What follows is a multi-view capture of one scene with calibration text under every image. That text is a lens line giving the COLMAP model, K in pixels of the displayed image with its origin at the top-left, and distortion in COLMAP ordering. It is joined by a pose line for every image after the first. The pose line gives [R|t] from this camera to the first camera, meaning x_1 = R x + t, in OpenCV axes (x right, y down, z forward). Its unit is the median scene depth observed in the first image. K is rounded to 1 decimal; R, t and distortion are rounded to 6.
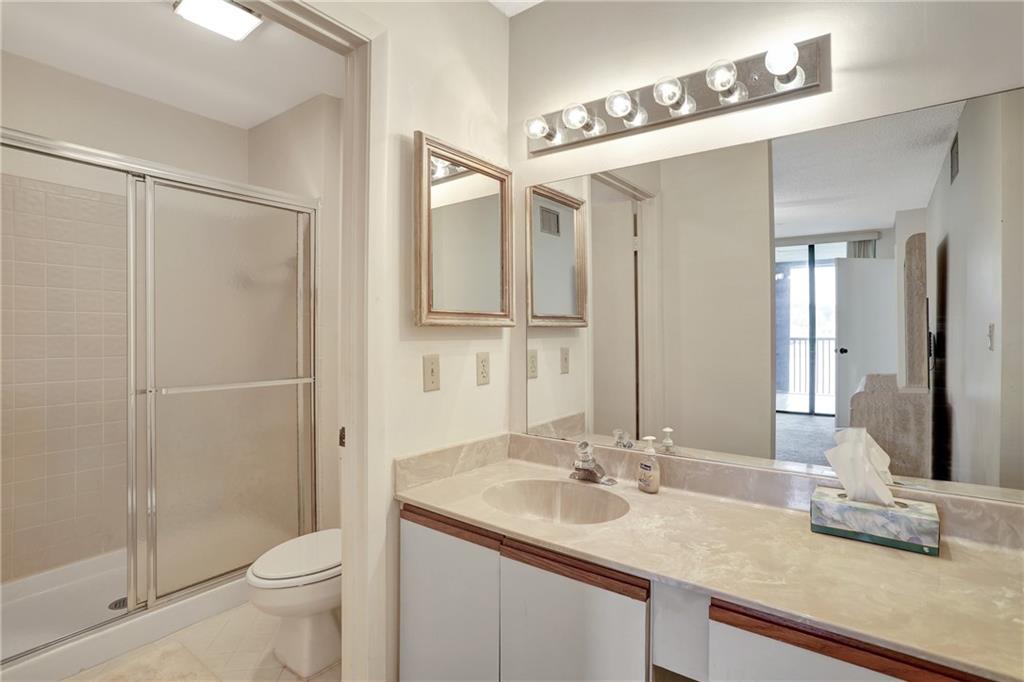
lens RADIAL K [[498.3, 0, 509.4], [0, 498.3, 333.2], [0, 0, 1]] dist [-0.033972, 0.000465]
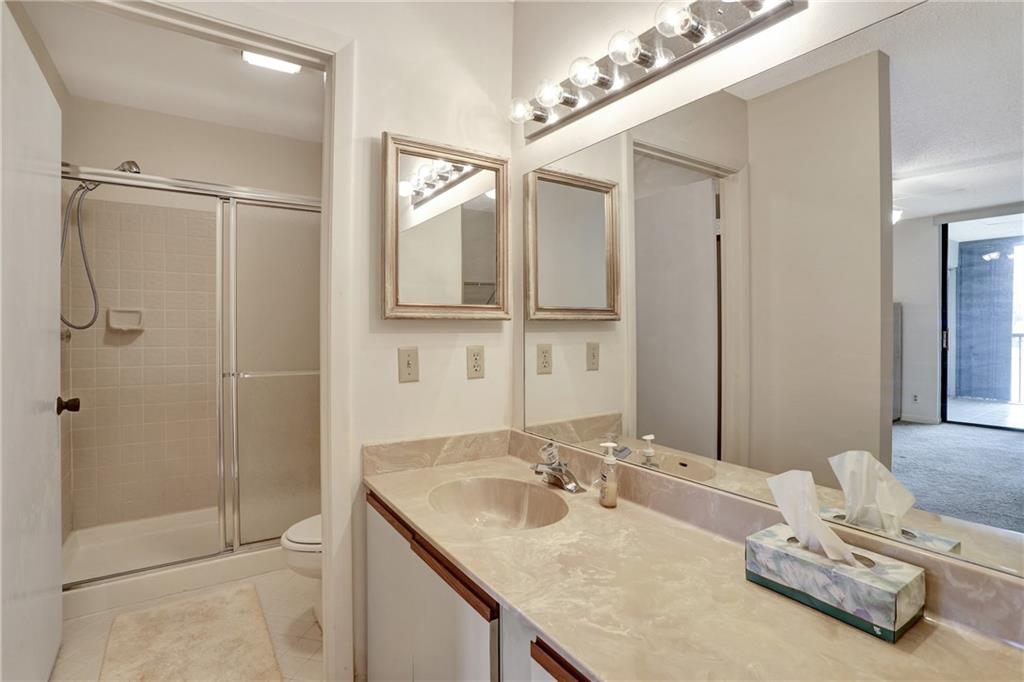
lens RADIAL K [[492.2, 0, 511.2], [0, 492.2, 332.8], [0, 0, 1]] dist [-0.053256, 0.009806]
pose [[0.943098, 0.004277, -0.332487, 0.385367], [-0.002070, 0.999973, 0.006994, 0.006262], [0.332508, -0.005908, 0.943082, 0.115557]]
